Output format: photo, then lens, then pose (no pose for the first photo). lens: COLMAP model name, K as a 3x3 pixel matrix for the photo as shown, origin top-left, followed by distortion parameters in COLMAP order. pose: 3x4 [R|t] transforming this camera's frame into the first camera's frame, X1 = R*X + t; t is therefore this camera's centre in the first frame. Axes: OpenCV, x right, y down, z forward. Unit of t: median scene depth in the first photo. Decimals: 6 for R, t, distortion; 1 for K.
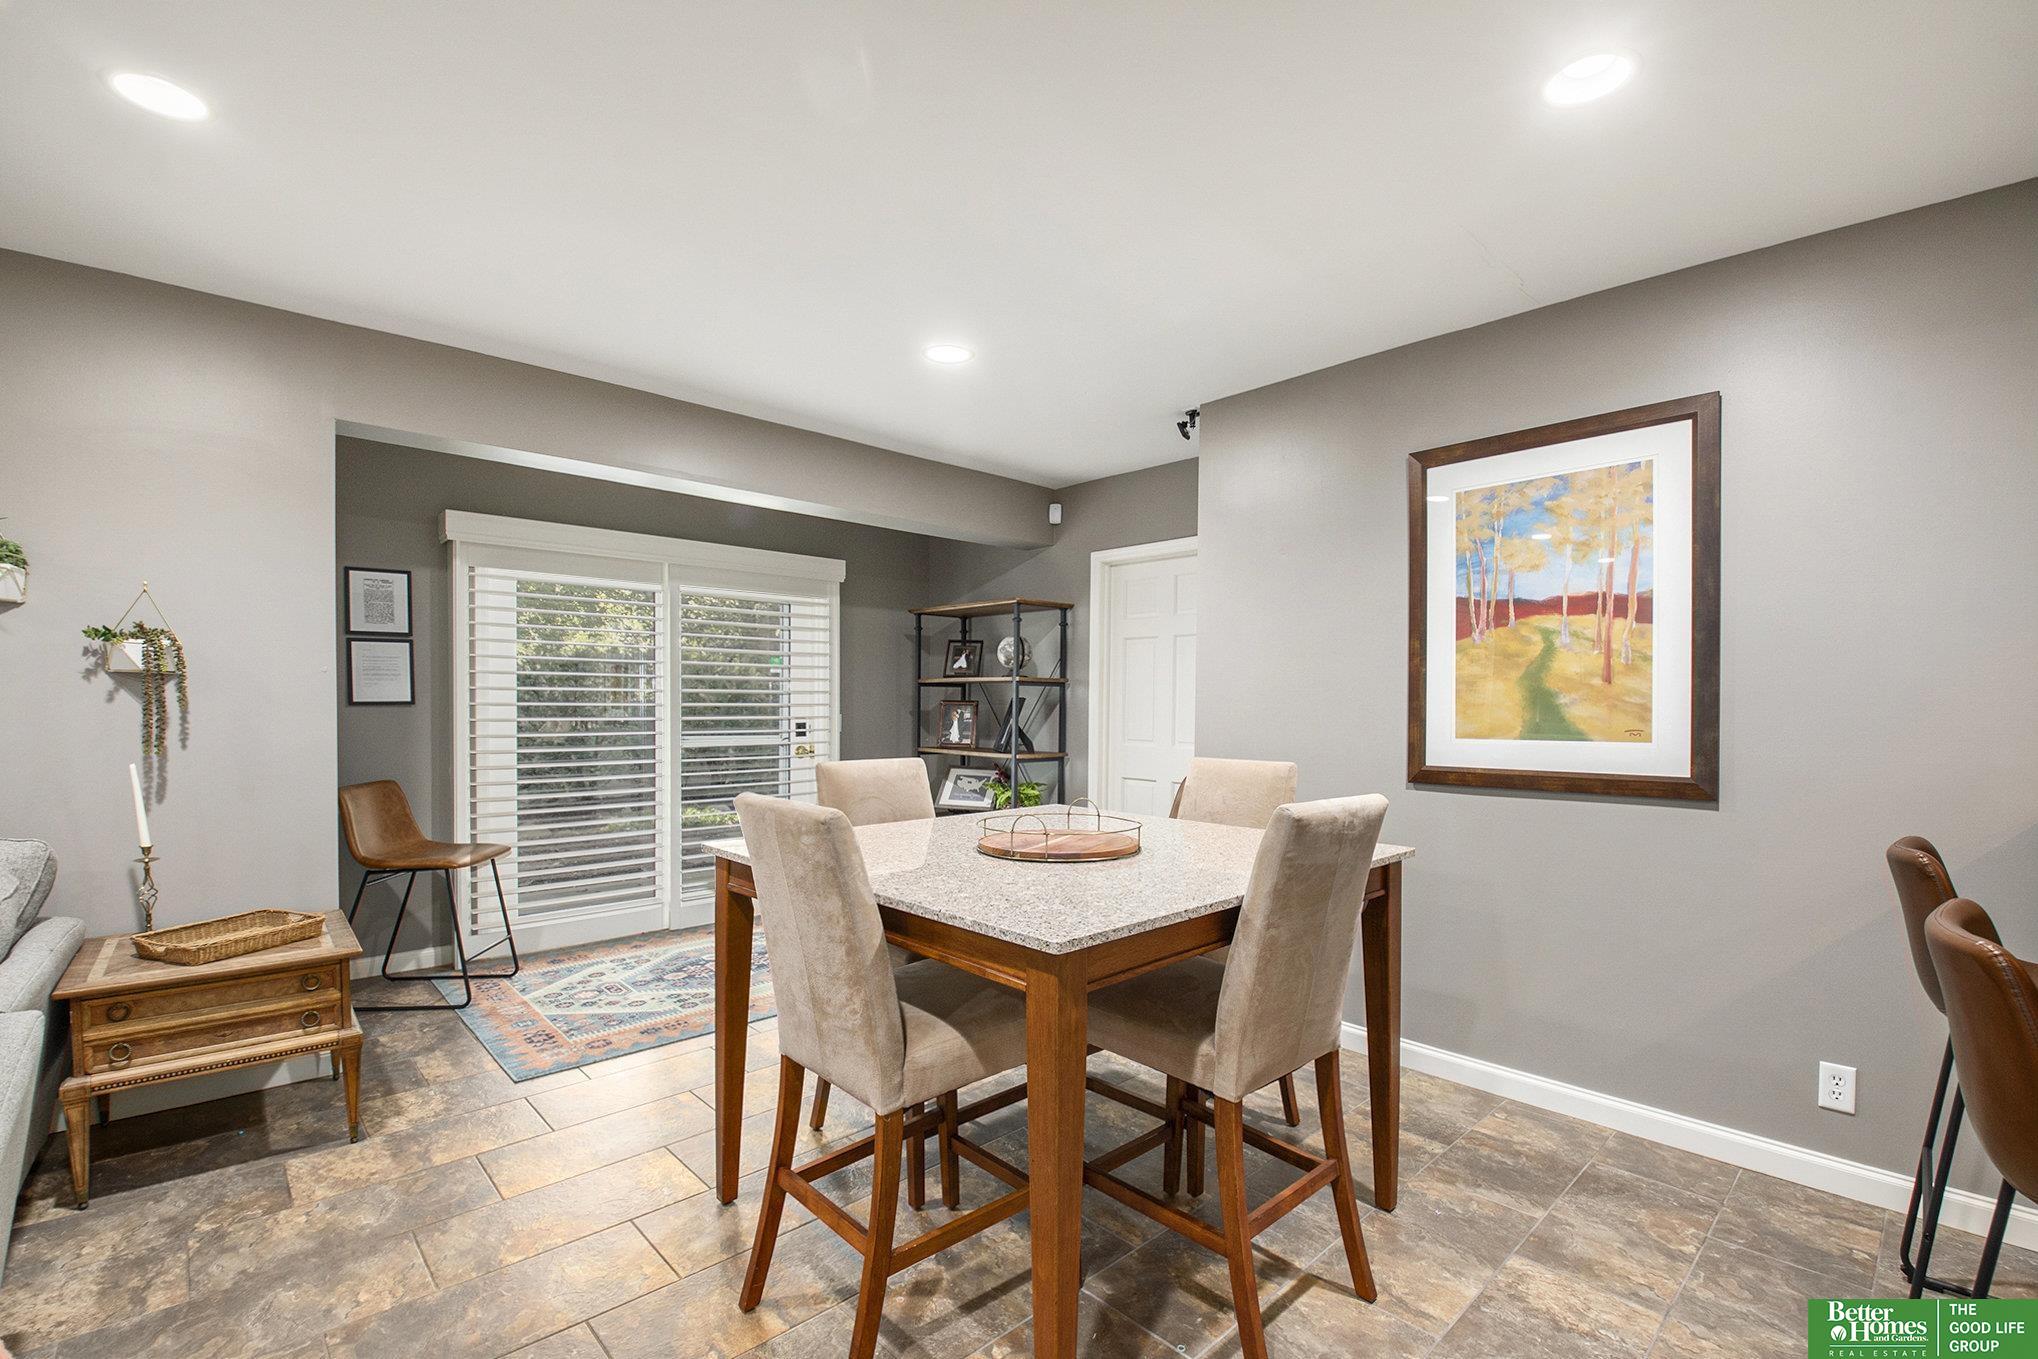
lens RADIAL K [[913.7, 0, 1083.9], [0, 913.7, 684.8], [0, 0, 1]] dist [-0.000465, -0.002195]
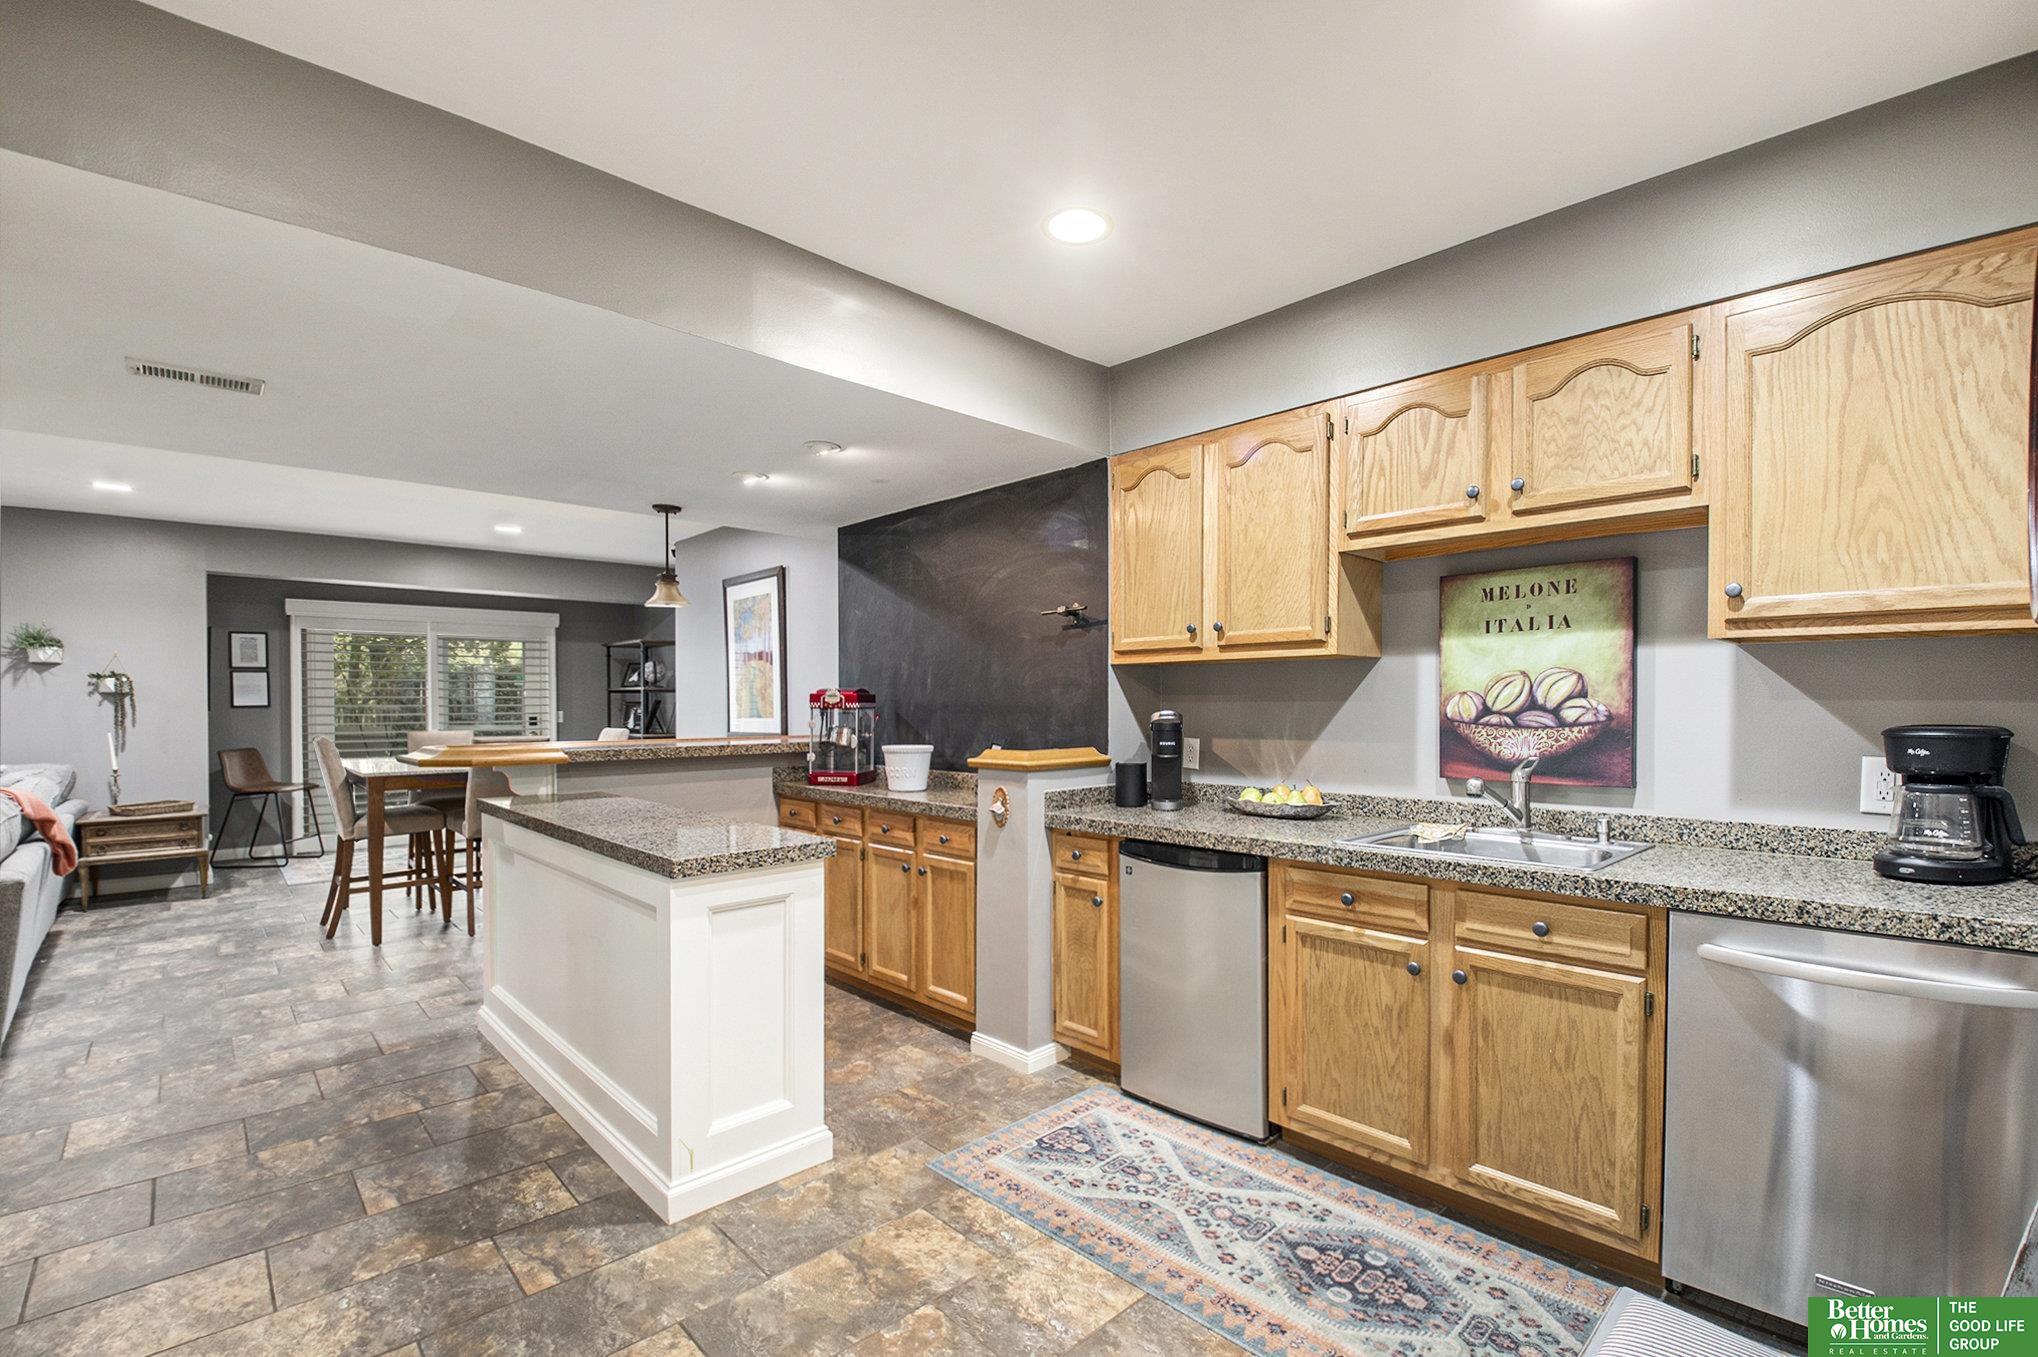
lens RADIAL K [[913.7, 0, 1053.1], [0, 913.7, 674.1], [0, 0, 1]] dist [-0.000465, -0.002195]
pose [[0.999742, -0.008447, -0.021102, 1.276666], [0.008232, 0.999913, -0.010290, -0.017203], [0.021187, 0.010113, 0.999724, -1.149198]]
